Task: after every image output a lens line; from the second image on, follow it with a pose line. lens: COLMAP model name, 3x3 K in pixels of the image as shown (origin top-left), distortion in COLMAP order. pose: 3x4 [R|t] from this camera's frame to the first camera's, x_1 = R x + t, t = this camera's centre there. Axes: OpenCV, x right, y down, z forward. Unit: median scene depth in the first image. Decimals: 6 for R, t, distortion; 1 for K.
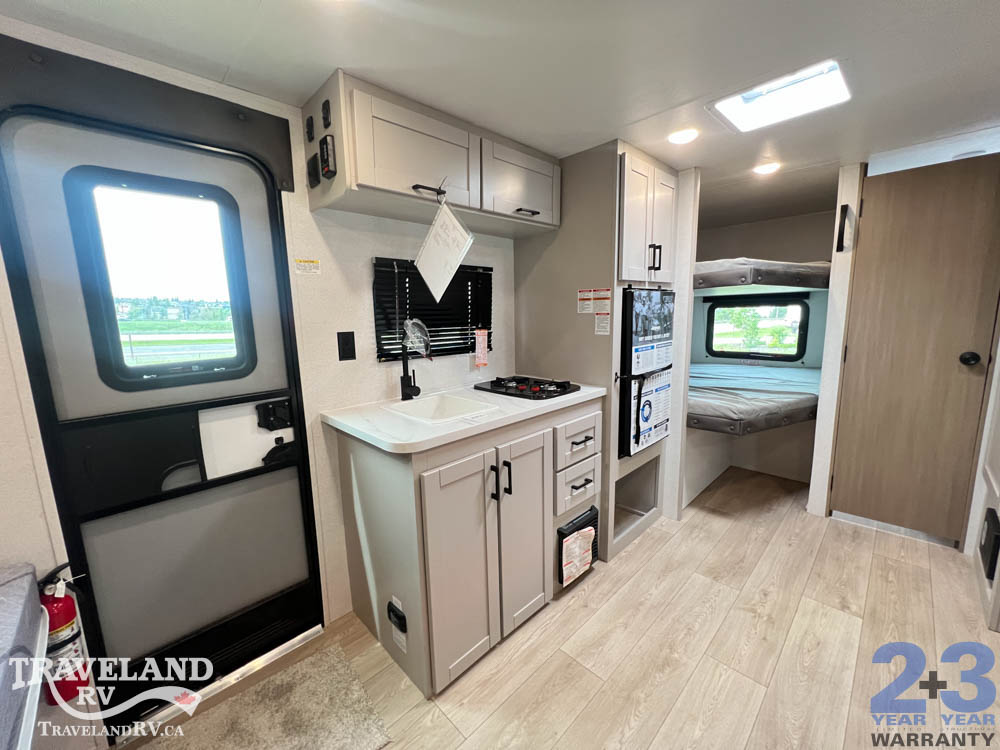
lens RADIAL K [[398.4, 0, 498.4], [0, 398.4, 374.0], [0, 0, 1]] dist [-0.000471, 0.000402]
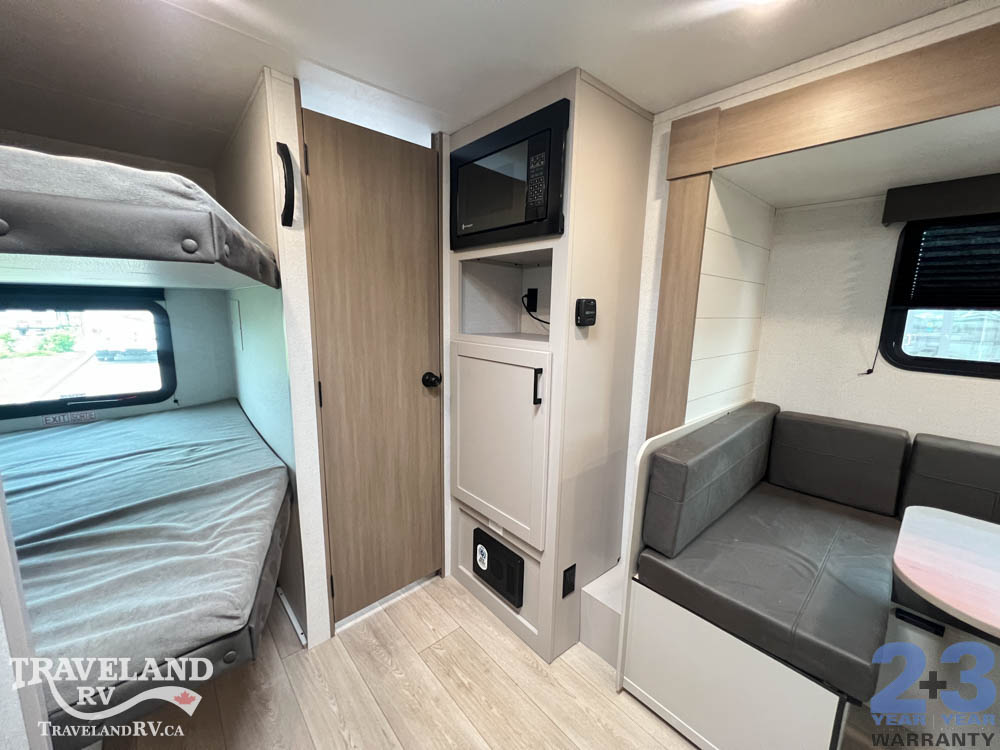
lens RADIAL K [[398.4, 0, 498.4], [0, 398.4, 374.0], [0, 0, 1]] dist [-0.000471, 0.000402]
pose [[0.055268, -0.141325, 0.988419, 0.309507], [0.134857, 0.981918, 0.132855, -0.150432], [-0.989322, 0.125953, 0.073328, 0.782876]]
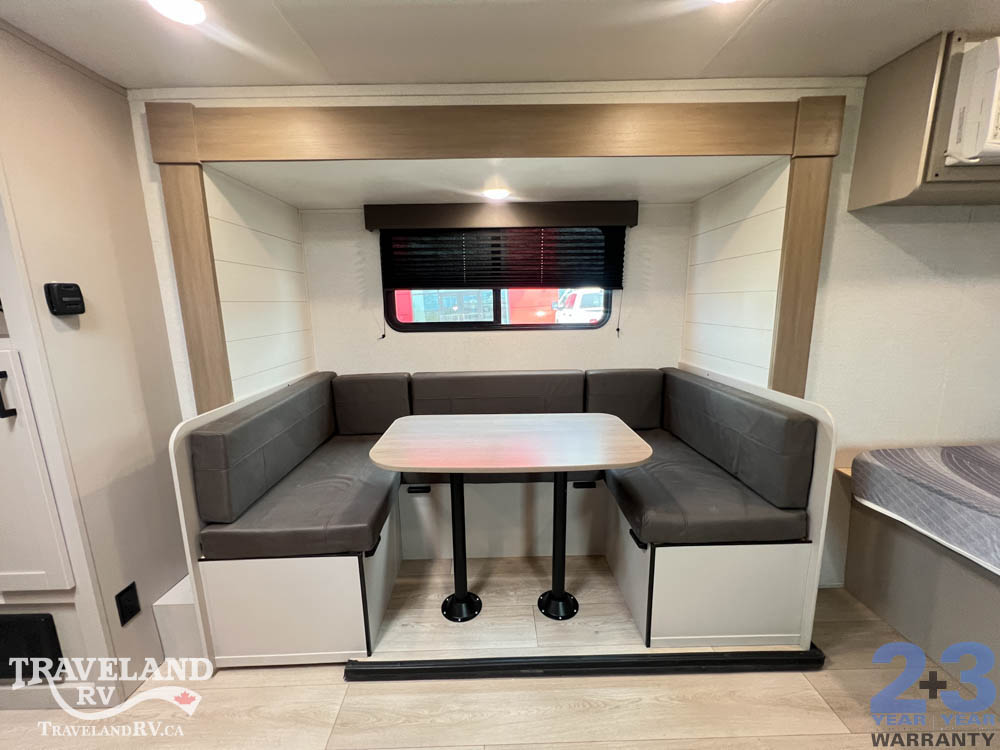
lens RADIAL K [[401.1, 0, 498.9], [0, 401.1, 373.6], [0, 0, 1]] dist [0.001072, 0.000203]
pose [[-0.722754, -0.084762, 0.685888, 0.121781], [0.146625, 0.951050, 0.272037, -0.105253], [-0.675372, 0.297185, -0.674947, 0.671454]]
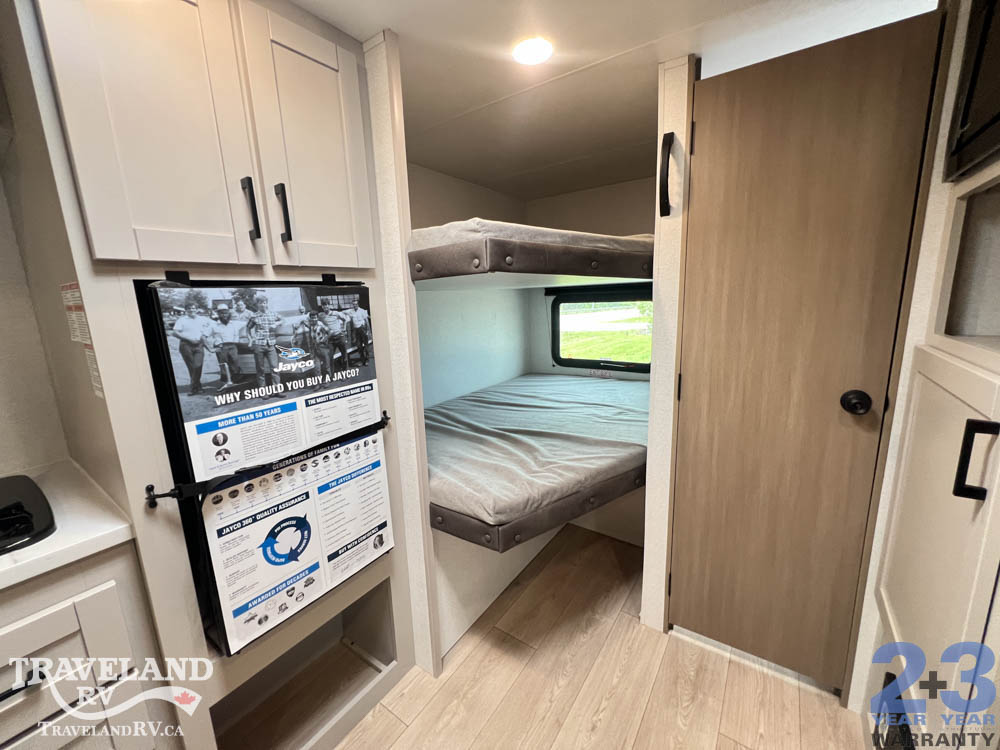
lens RADIAL K [[398.4, 0, 498.4], [0, 398.4, 374.0], [0, 0, 1]] dist [-0.000471, 0.000402]
pose [[0.984182, -0.042857, 0.171898, 0.580070], [0.037425, 0.998696, 0.034719, -0.119262], [-0.173162, -0.027737, 0.984503, 0.526413]]
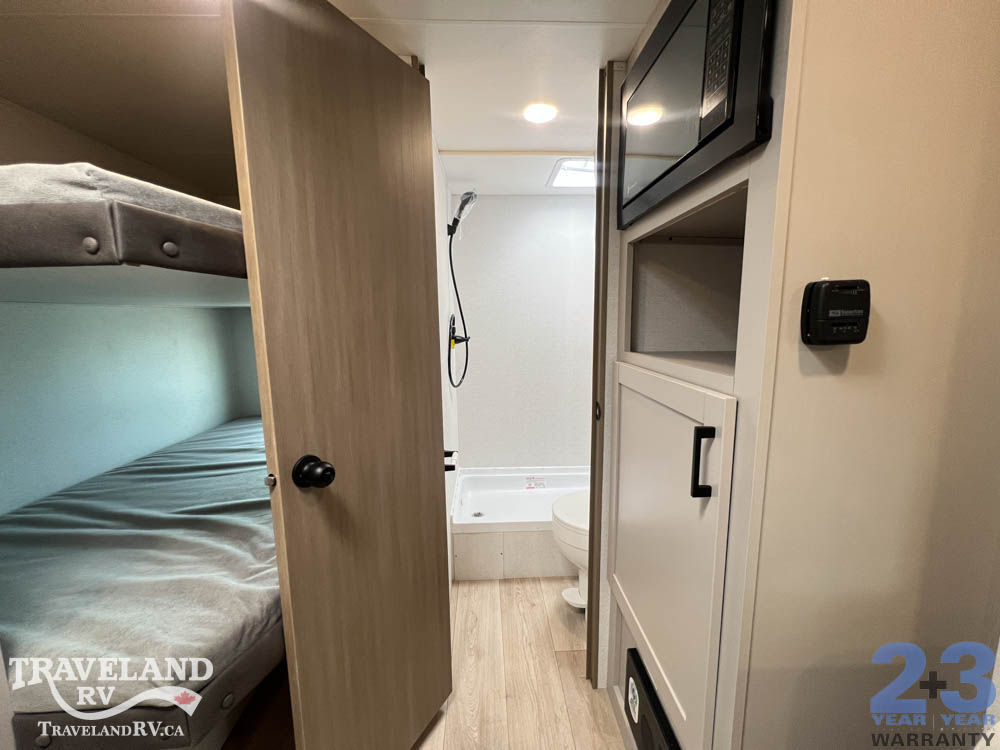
lens RADIAL K [[398.4, 0, 498.4], [0, 398.4, 374.0], [0, 0, 1]] dist [-0.000471, 0.000402]
pose [[0.674123, -0.088148, 0.733341, 0.627631], [0.109728, 0.993788, 0.018586, -0.130631], [-0.730424, 0.067939, 0.679607, 0.655521]]
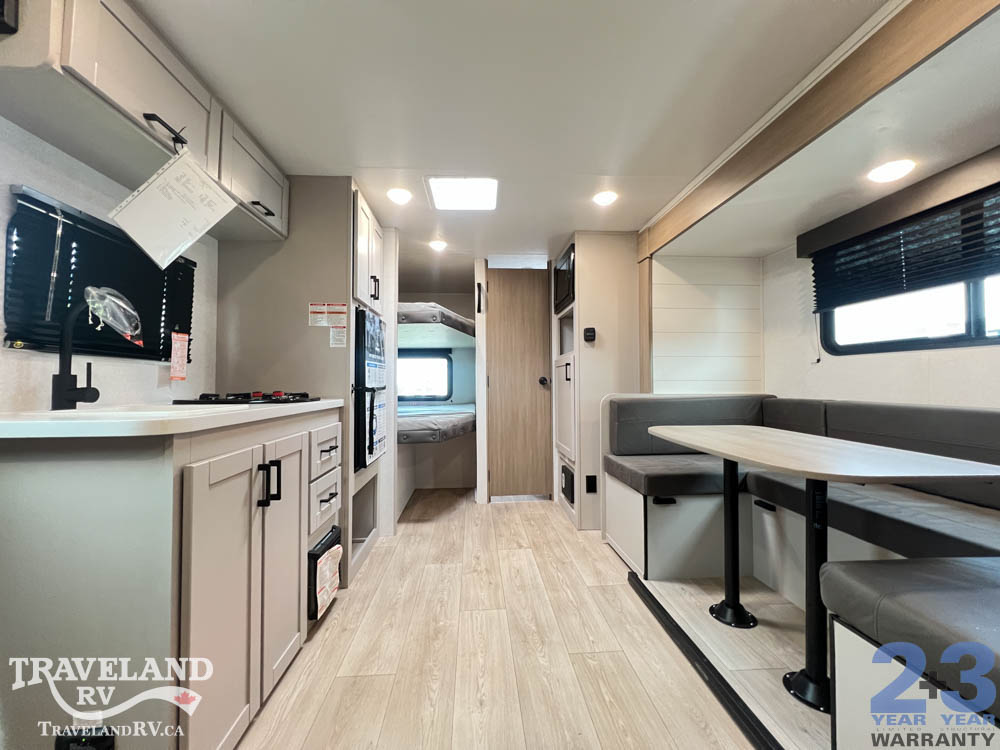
lens RADIAL K [[398.4, 0, 498.4], [0, 398.4, 374.0], [0, 0, 1]] dist [-0.000471, 0.000402]
pose [[0.653244, 0.039885, 0.756096, -0.238890], [0.107080, 0.983708, -0.144406, 0.159193], [-0.749538, 0.175295, 0.638330, 0.046894]]
